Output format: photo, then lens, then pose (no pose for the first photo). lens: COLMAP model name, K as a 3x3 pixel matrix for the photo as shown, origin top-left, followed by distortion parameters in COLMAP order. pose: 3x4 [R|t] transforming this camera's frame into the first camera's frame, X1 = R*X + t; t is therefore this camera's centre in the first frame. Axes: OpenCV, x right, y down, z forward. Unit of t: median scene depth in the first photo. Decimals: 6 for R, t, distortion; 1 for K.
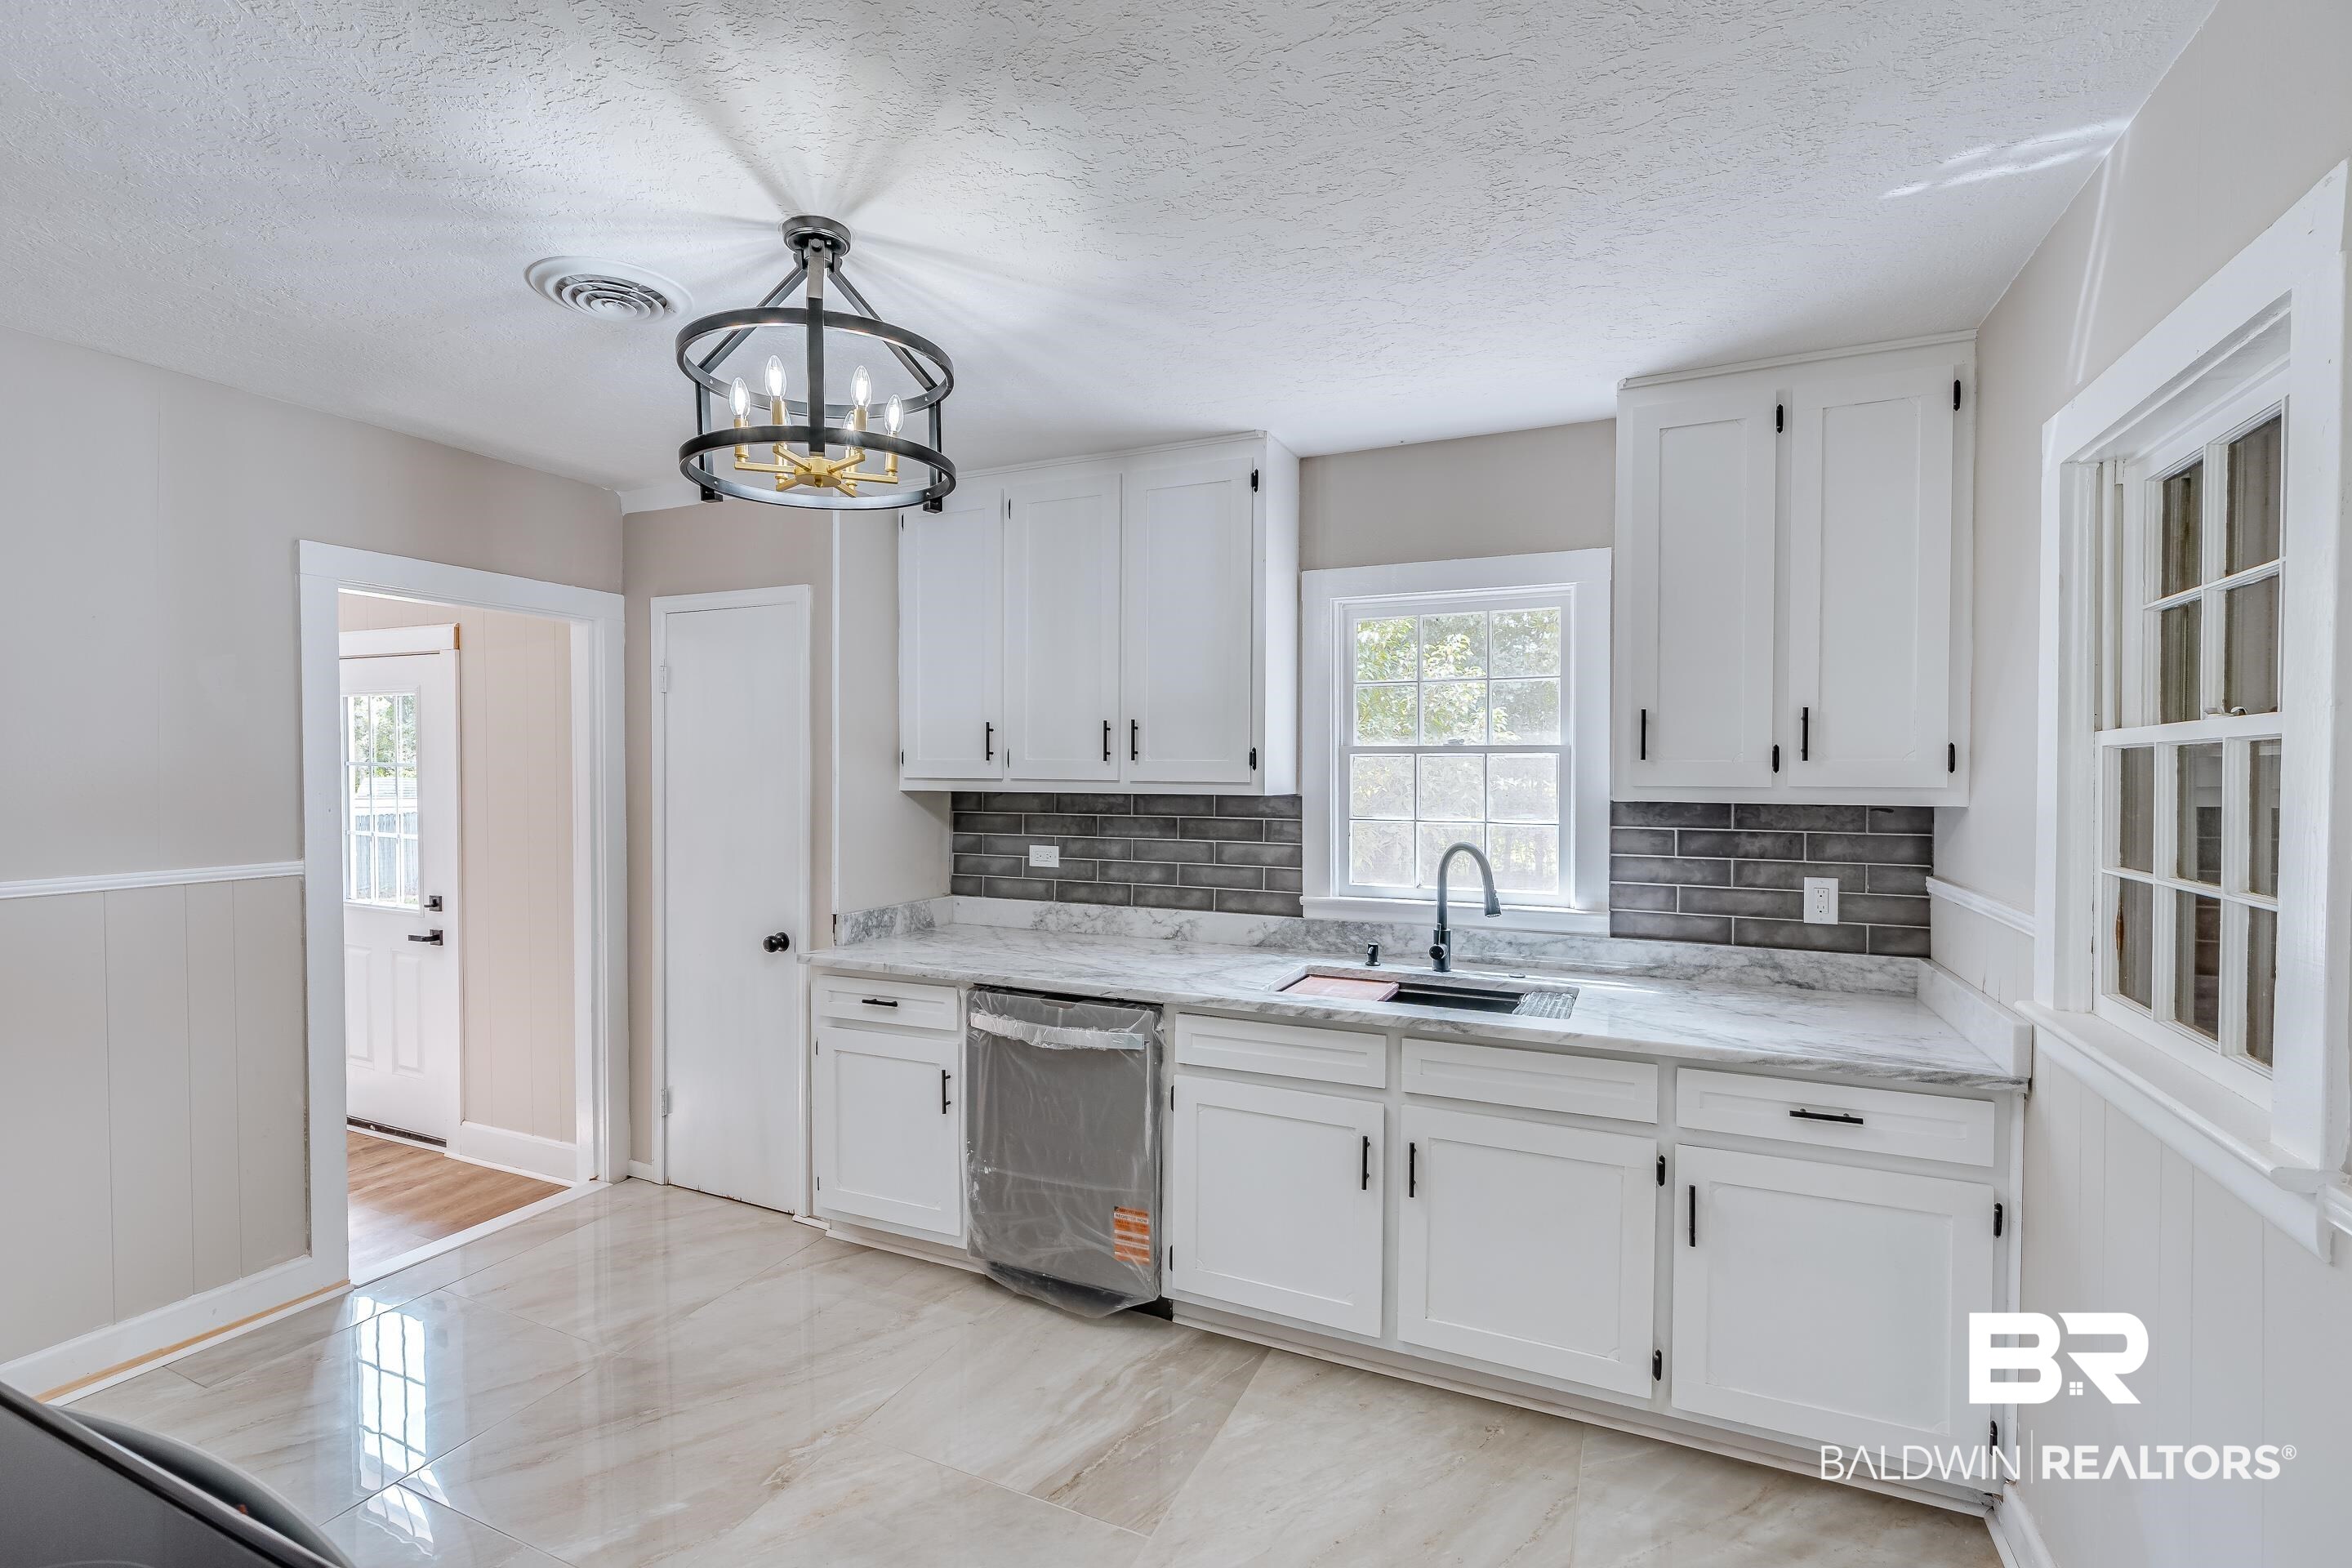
lens RADIAL K [[1047.7, 0, 1174.6], [0, 1047.7, 777.8], [0, 0, 1]] dist [-0.000238, 0.000399]
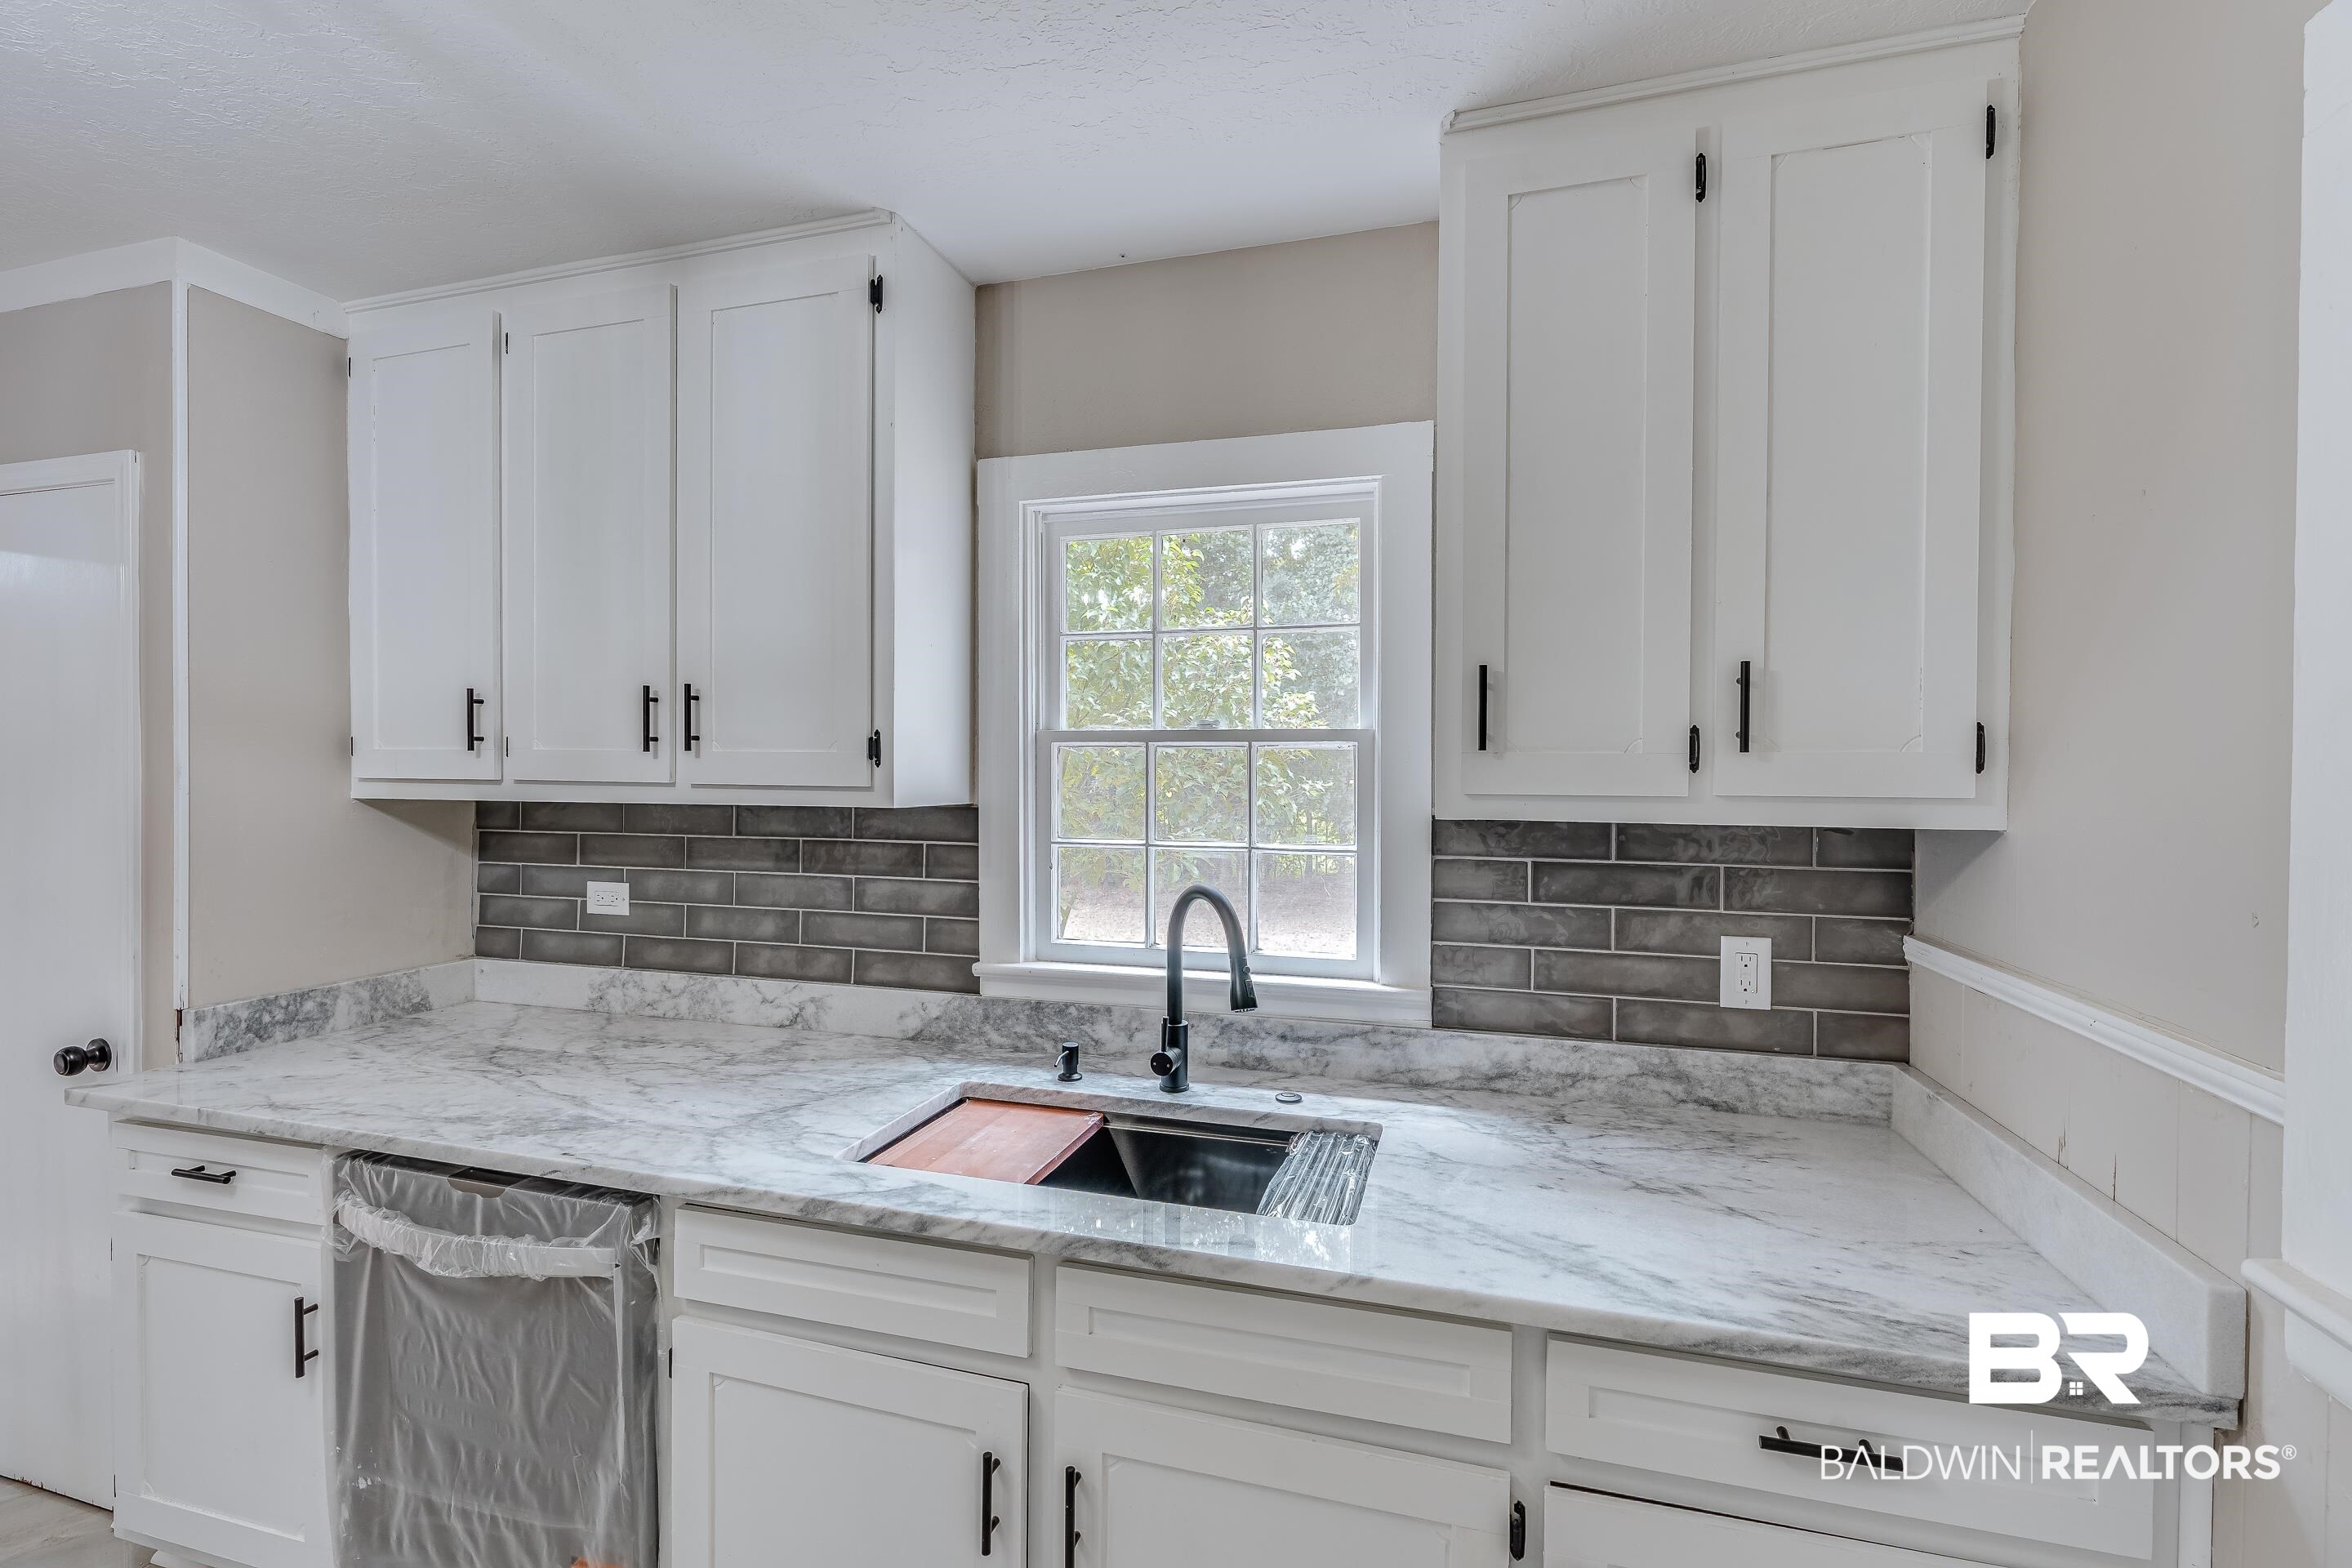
lens RADIAL K [[1049.1, 0, 1169.5], [0, 1049.1, 768.0], [0, 0, 1]] dist [-0.002371, 0.000794]
pose [[0.990544, 0.002374, 0.137178, 0.165163], [-0.001218, 0.999963, -0.008506, -0.001569], [-0.137193, 0.008259, 0.990510, 0.377703]]
